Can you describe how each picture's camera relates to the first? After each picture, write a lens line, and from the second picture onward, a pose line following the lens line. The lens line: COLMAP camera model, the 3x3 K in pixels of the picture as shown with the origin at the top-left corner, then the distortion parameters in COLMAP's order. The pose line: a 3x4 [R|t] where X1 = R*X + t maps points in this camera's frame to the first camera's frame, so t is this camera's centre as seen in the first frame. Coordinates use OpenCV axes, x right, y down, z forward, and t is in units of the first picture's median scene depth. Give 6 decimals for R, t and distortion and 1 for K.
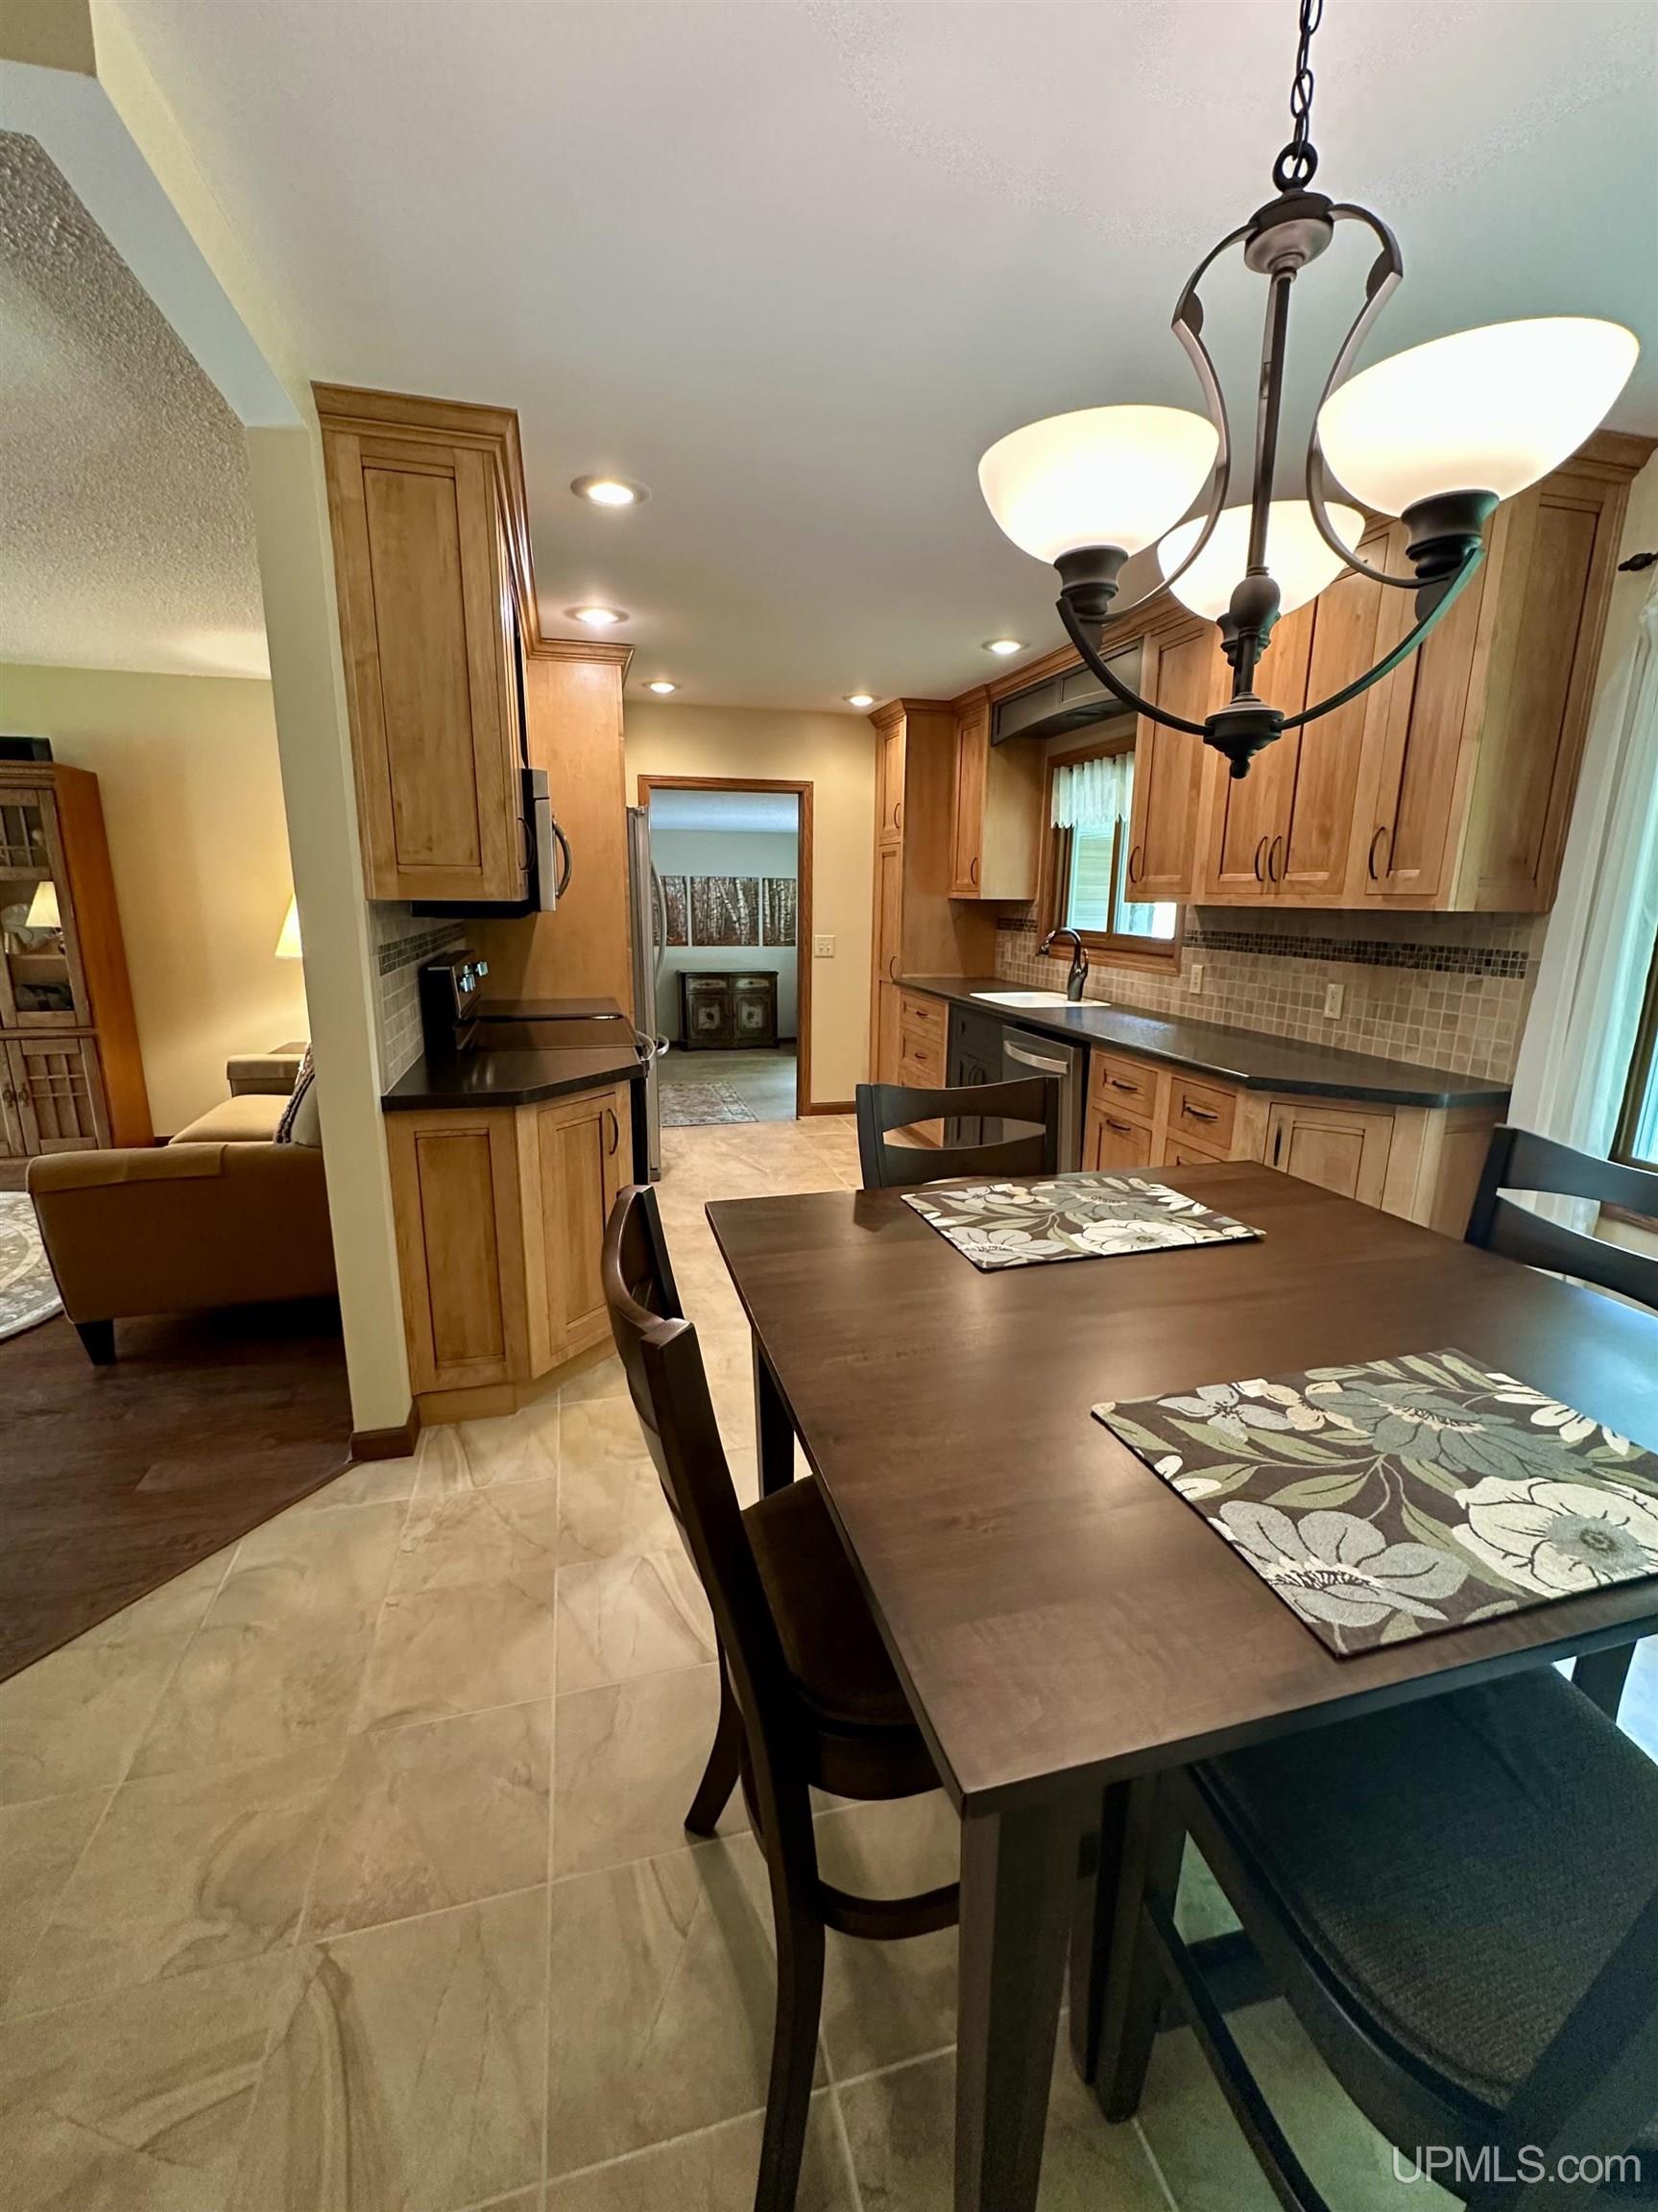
lens RADIAL K [[939.1, 0, 829.0], [0, 939.1, 1106.0], [0, 0, 1]] dist [-0.001406, -0.000517]
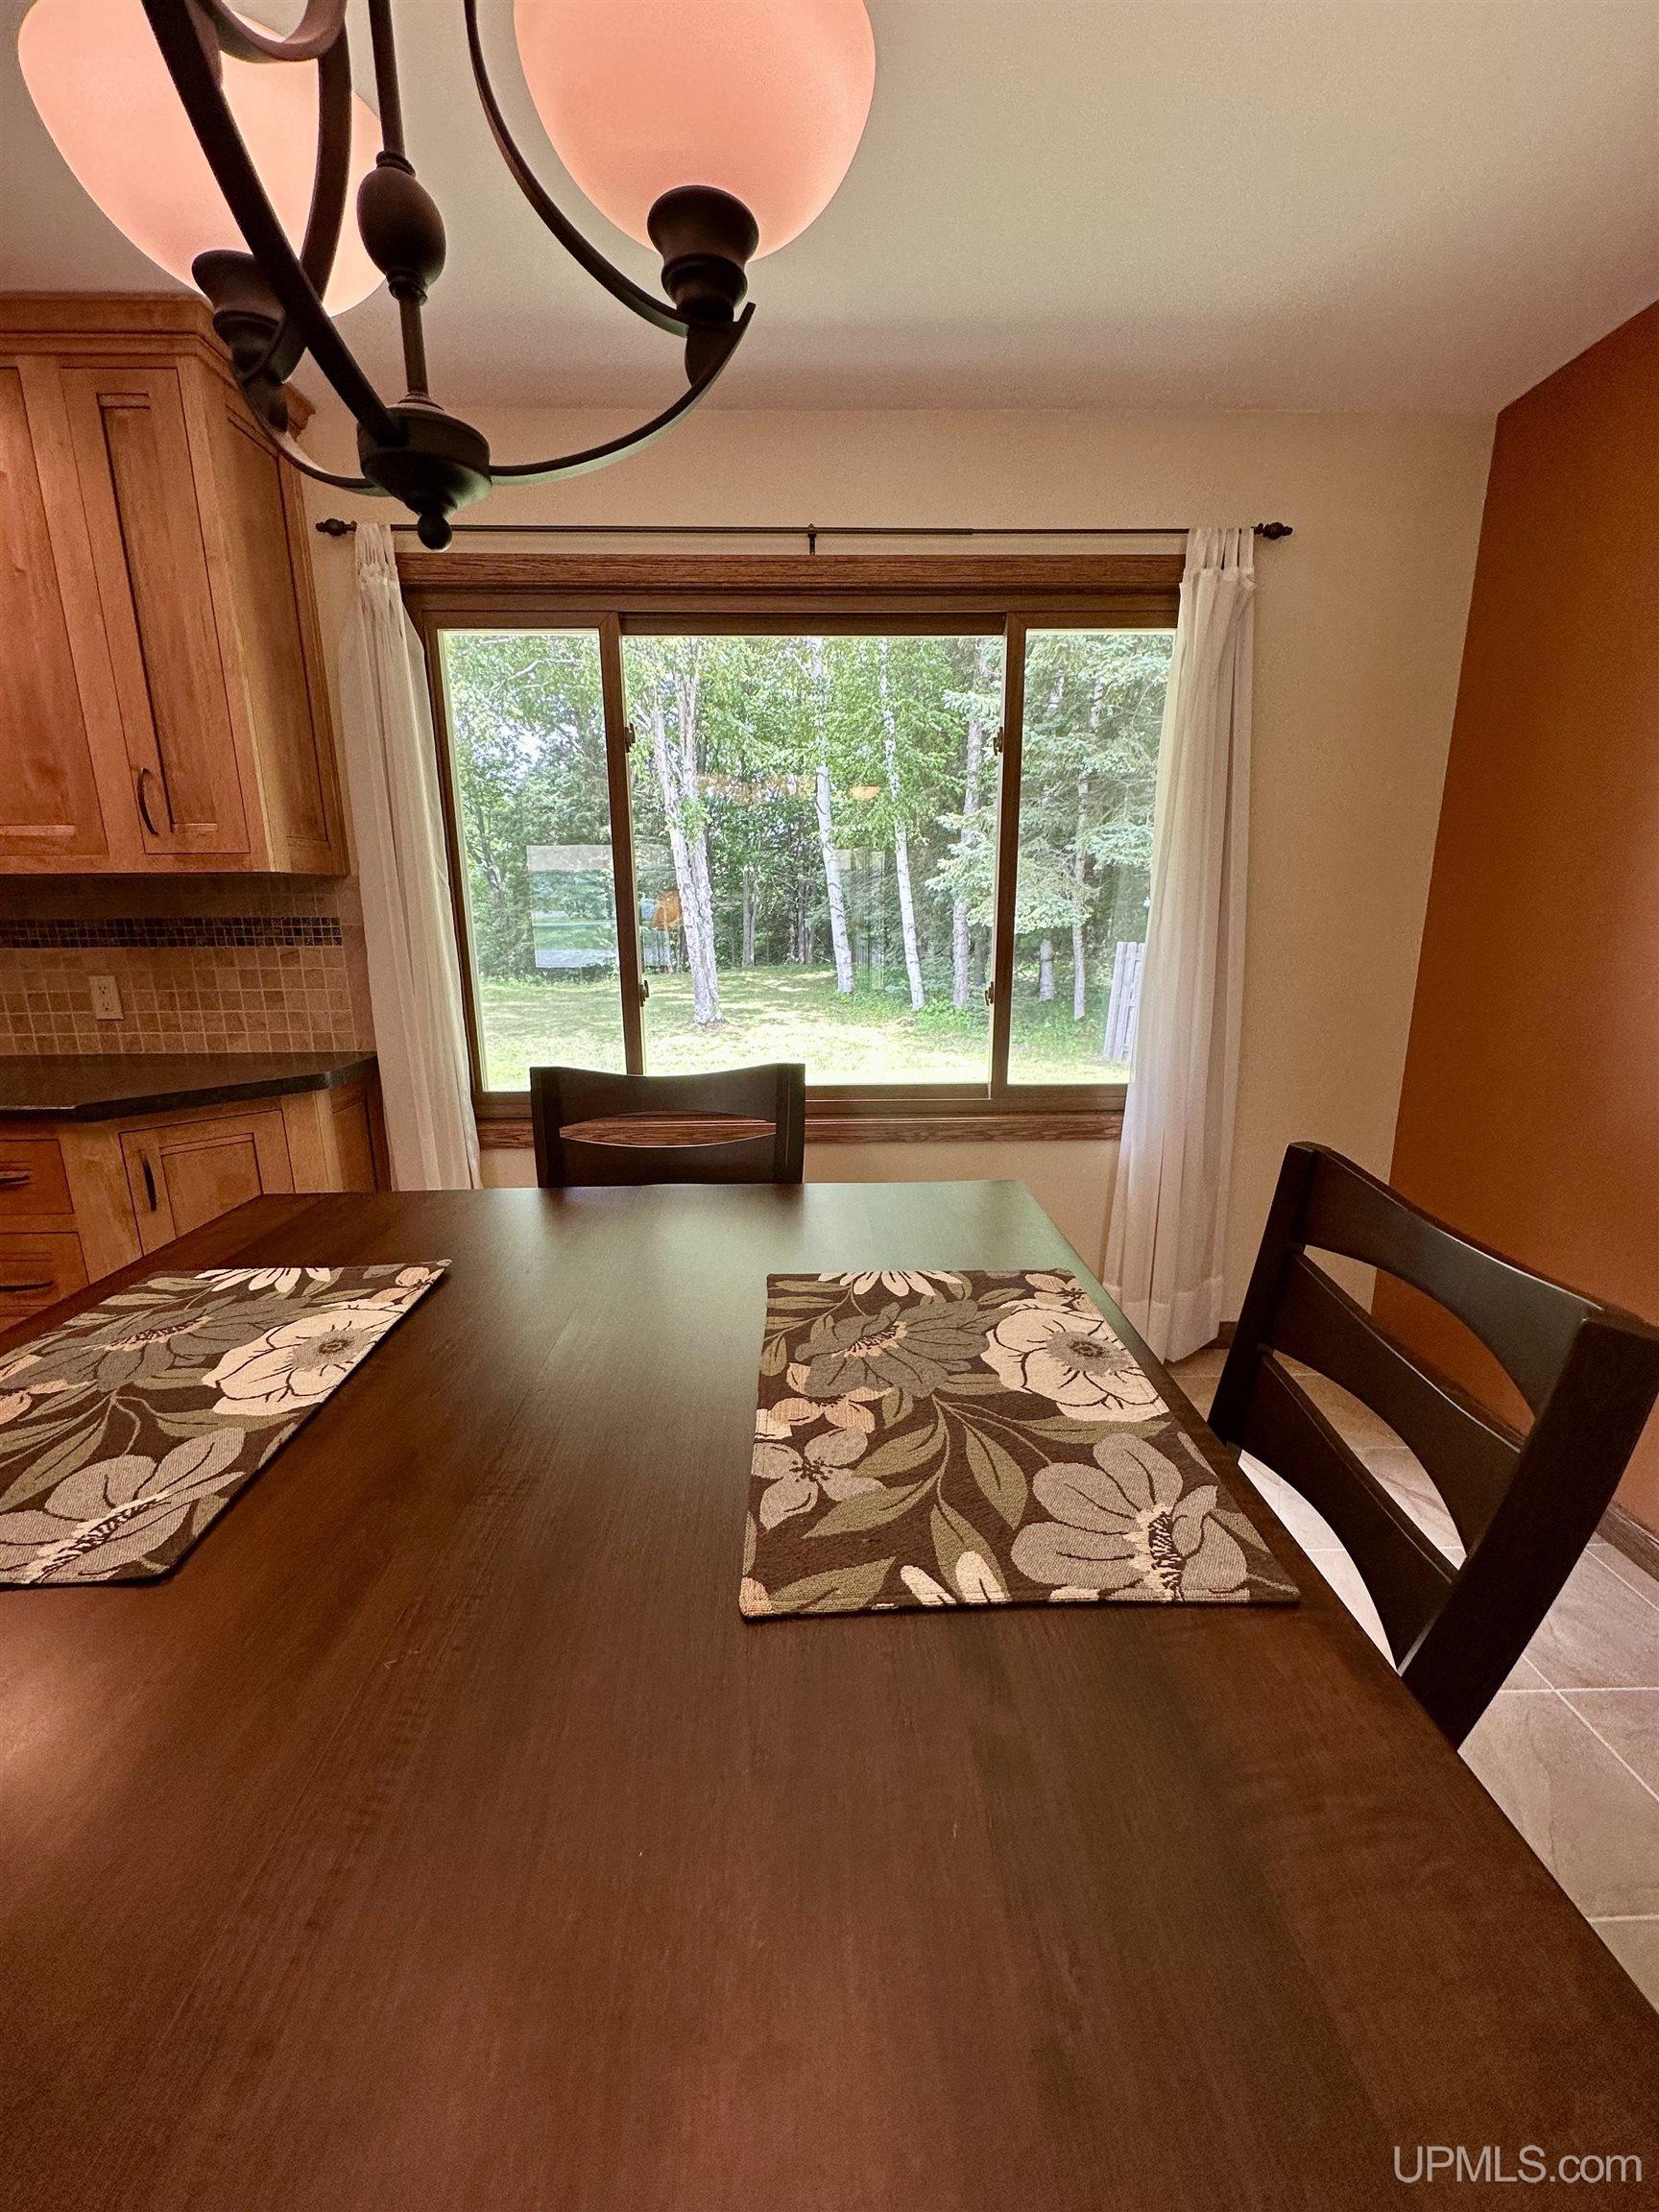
lens RADIAL K [[882.4, 0, 829.5], [0, 882.4, 1106.0], [0, 0, 1]] dist [-0.000140, -0.000014]
pose [[0.233654, -0.229663, 0.944807, -0.085661], [0.226768, 0.957779, 0.176736, -0.033220], [-0.945506, 0.172957, 0.275869, 0.454840]]
